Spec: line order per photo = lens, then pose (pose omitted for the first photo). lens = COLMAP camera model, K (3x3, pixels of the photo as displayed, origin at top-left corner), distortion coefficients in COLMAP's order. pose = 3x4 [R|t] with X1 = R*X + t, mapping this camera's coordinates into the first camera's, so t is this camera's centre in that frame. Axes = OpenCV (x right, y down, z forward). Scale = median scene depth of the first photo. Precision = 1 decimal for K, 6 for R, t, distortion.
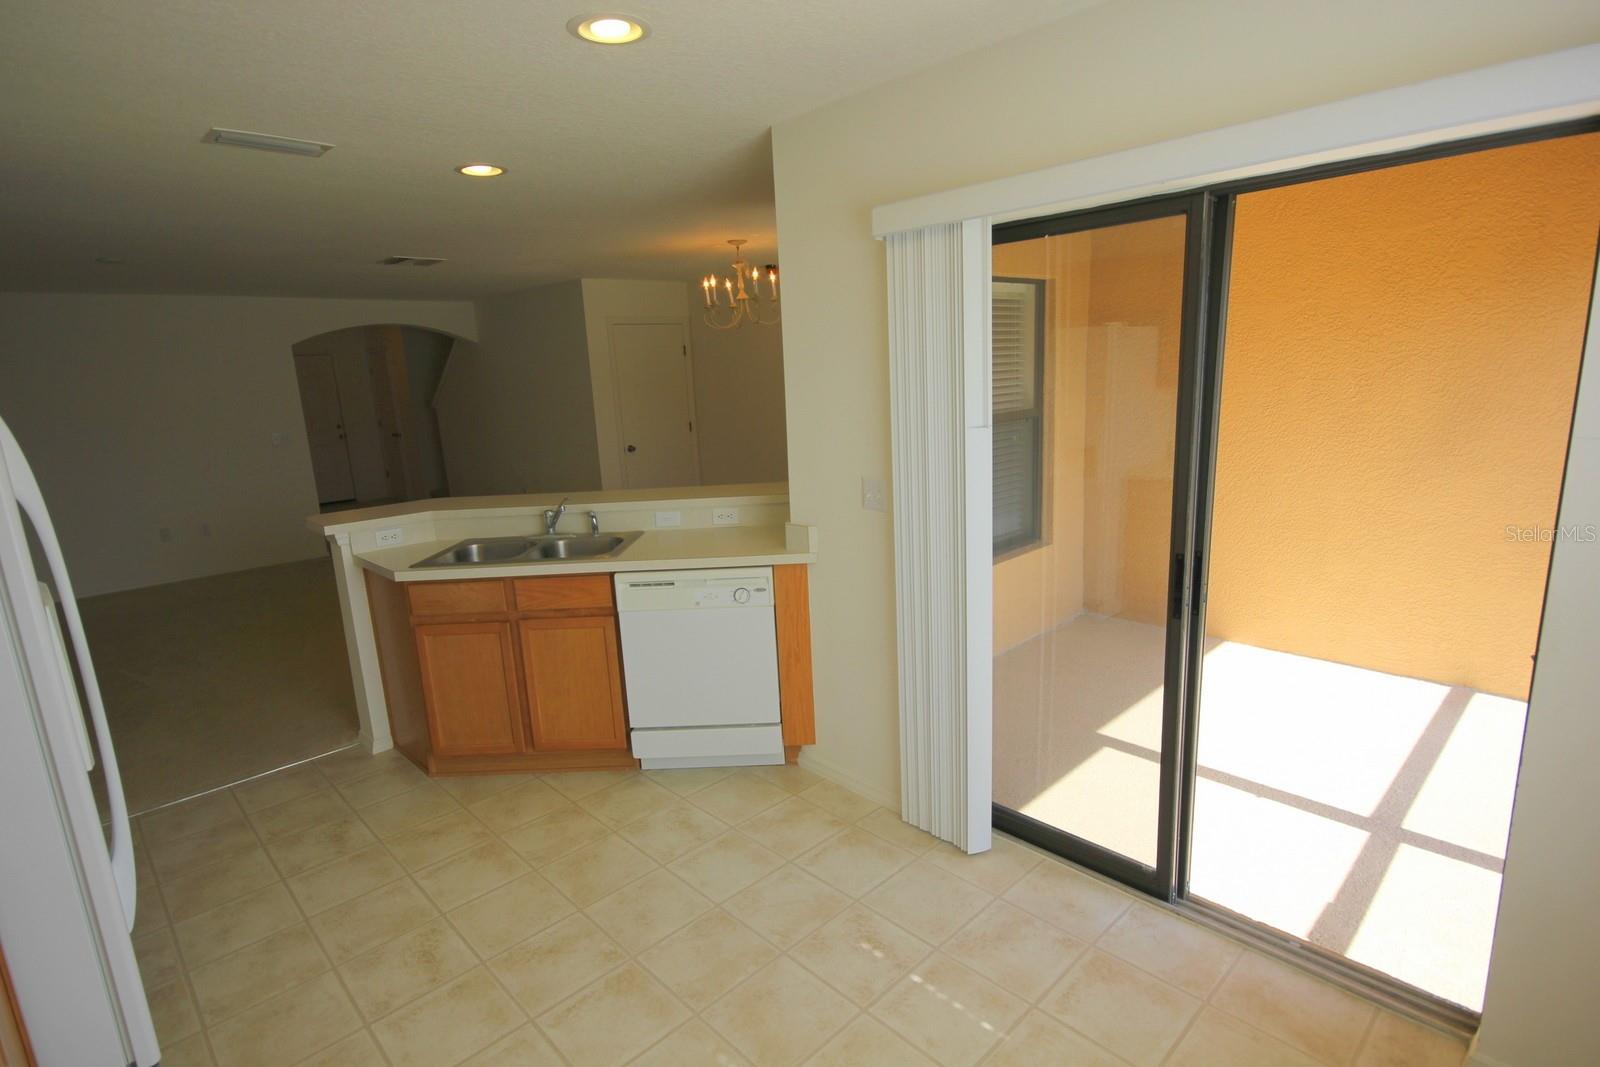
lens RADIAL K [[804.3, 0, 832.2], [0, 804.3, 529.6], [0, 0, 1]] dist [-0.015088, -0.000199]
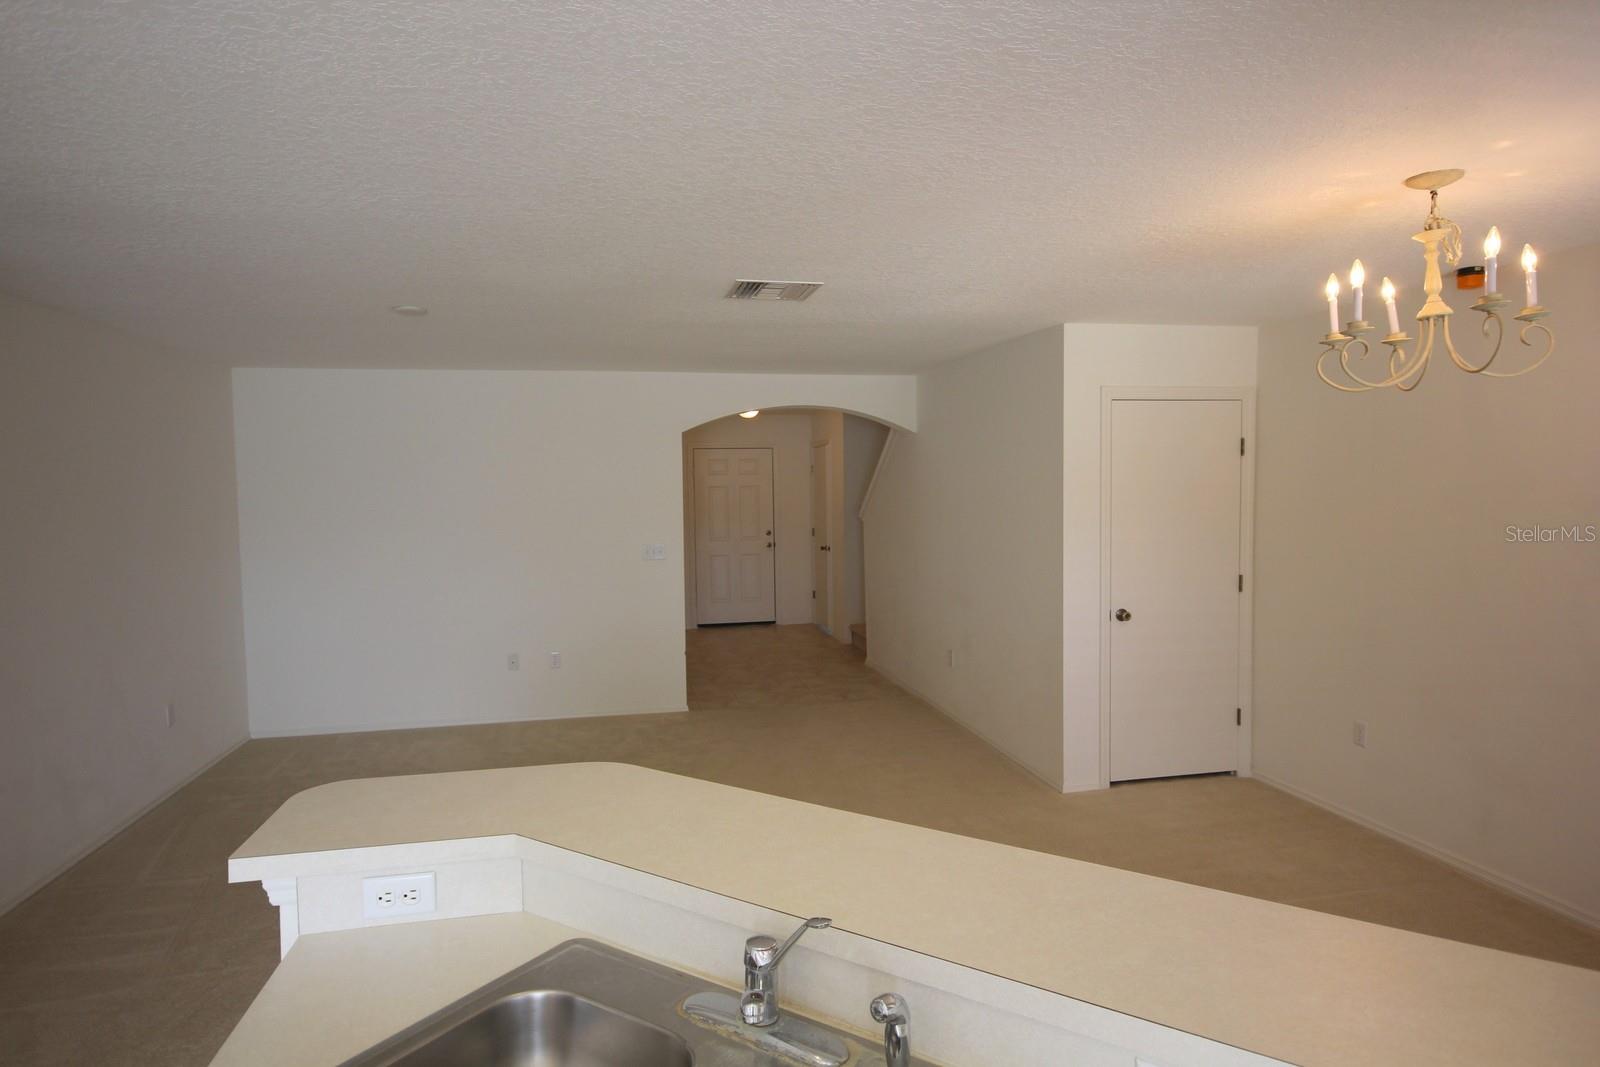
lens RADIAL K [[959.3, 0, 800.0], [0, 959.3, 533.5], [0, 0, 1]] dist [0.037032, 0.000549]
pose [[0.831322, 0.065775, -0.551885, -0.075688], [-0.139906, 0.985763, -0.093260, -0.069457], [0.537894, 0.154741, 0.828689, 0.339439]]
